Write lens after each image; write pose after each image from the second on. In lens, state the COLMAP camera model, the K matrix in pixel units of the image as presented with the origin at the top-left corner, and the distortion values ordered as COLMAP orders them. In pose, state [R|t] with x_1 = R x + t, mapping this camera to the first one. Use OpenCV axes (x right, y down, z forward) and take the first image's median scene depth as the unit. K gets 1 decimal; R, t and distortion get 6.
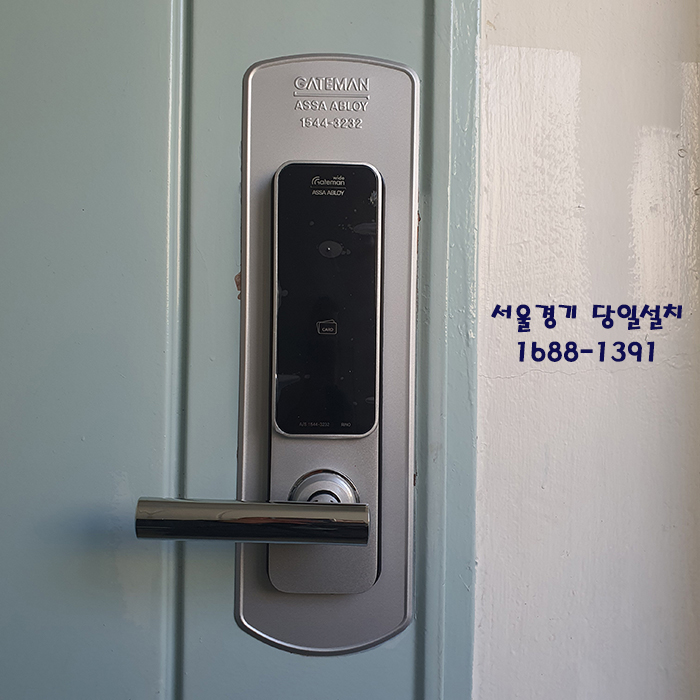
lens RADIAL K [[812.8, 0, 348.8], [0, 812.8, 348.2], [0, 0, 1]] dist [-0.012936, 0.000000]
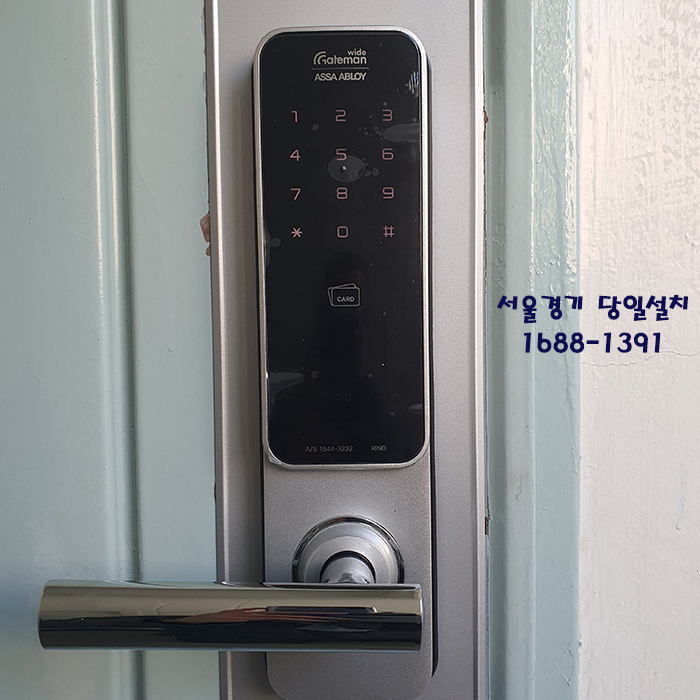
lens RADIAL K [[812.8, 0, 355.3], [0, 812.8, 351.8], [0, 0, 1]] dist [-0.012936, 0.000000]
pose [[0.999281, -0.025814, -0.027760, -0.002161], [0.027068, 0.998586, 0.045758, -0.010113], [0.026539, -0.046477, 0.998567, 0.354637]]
